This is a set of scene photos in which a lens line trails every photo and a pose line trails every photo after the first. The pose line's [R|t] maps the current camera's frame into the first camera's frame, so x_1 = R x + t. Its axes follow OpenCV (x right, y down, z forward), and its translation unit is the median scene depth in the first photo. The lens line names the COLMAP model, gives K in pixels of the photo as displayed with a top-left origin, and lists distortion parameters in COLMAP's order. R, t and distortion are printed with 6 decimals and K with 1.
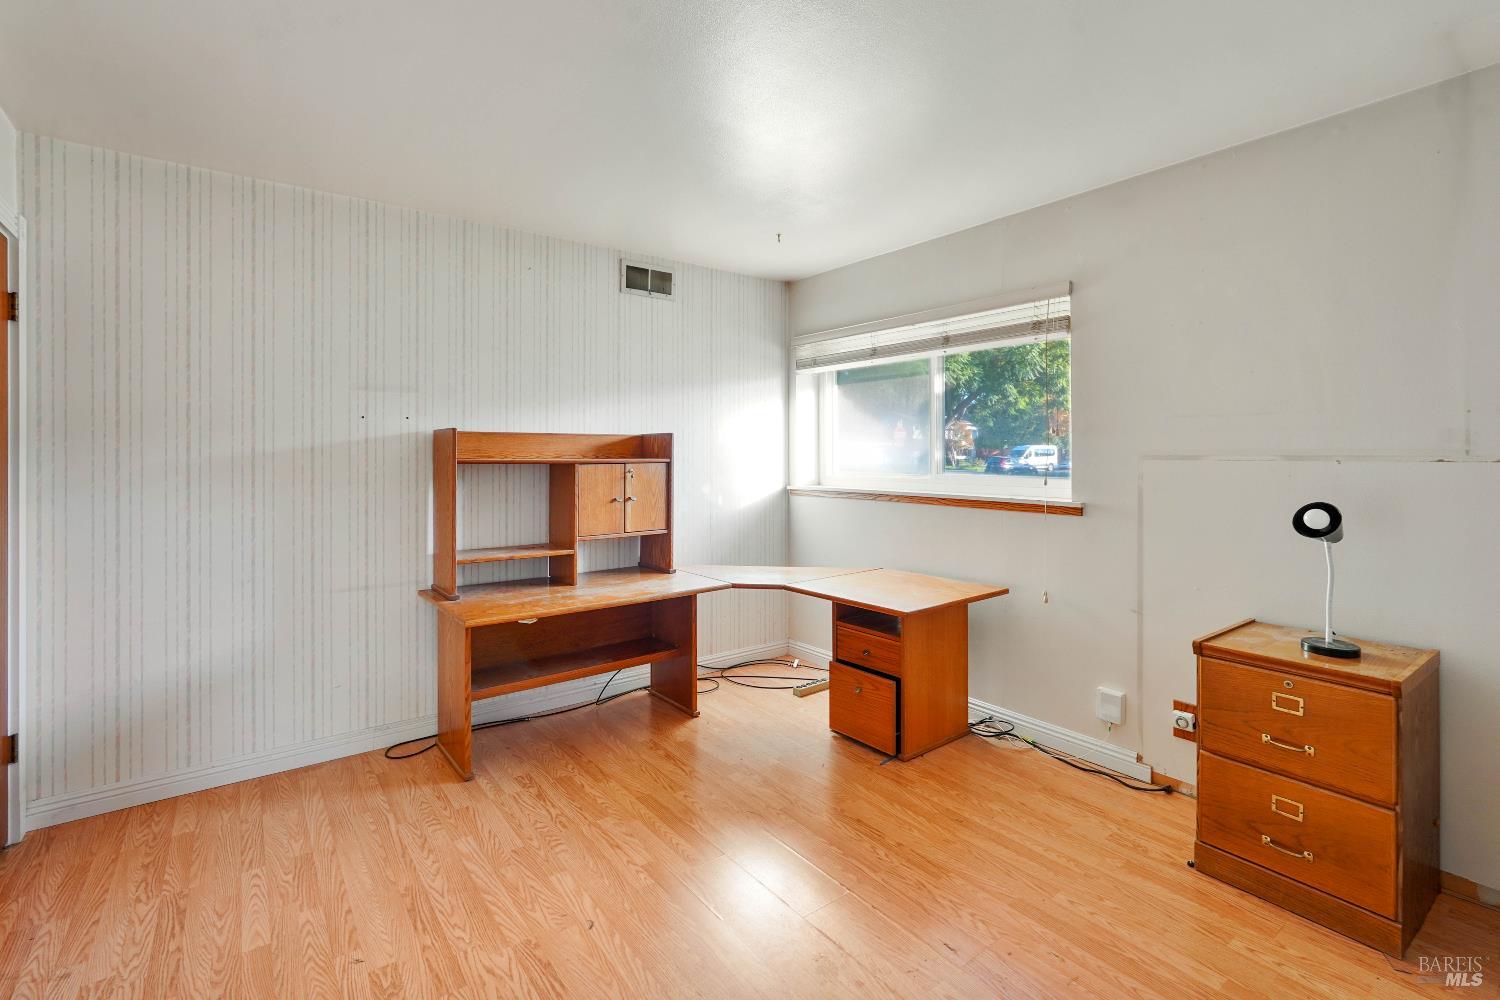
lens RADIAL K [[671.8, 0, 749.3], [0, 671.8, 447.6], [0, 0, 1]] dist [-0.011929, 0.006131]
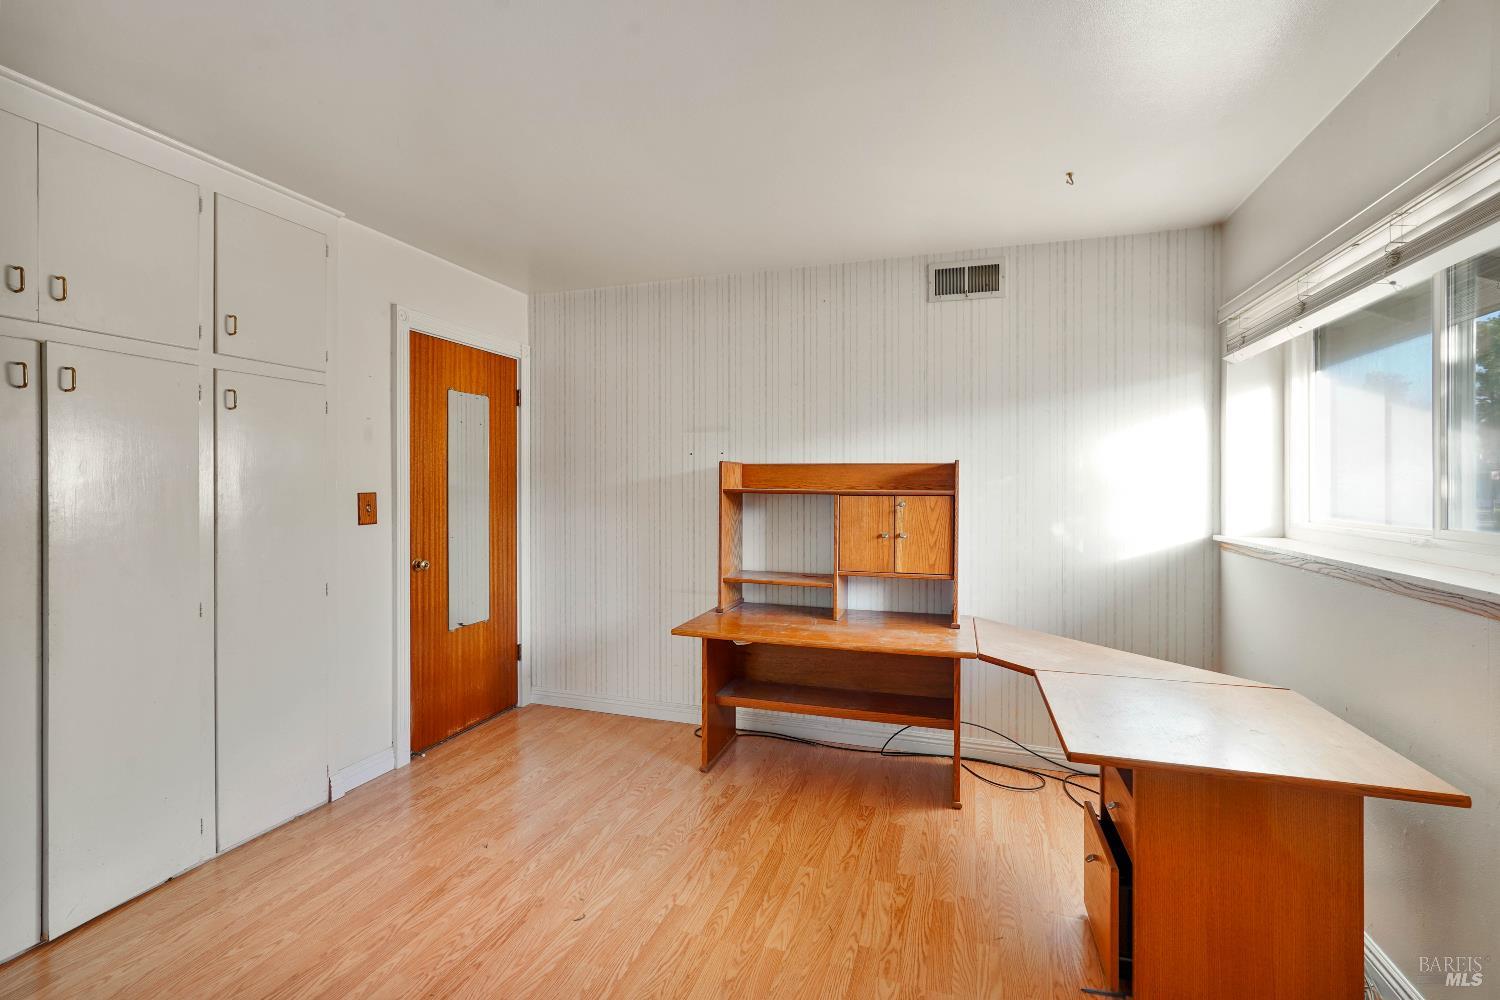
lens RADIAL K [[671.8, 0, 748.0], [0, 671.8, 478.5], [0, 0, 1]] dist [-0.011929, 0.006131]
pose [[0.565505, -0.002142, -0.824742, 0.447441], [0.002761, 0.999996, -0.000703, 0.001135], [0.824740, -0.001880, 0.565509, 0.336280]]
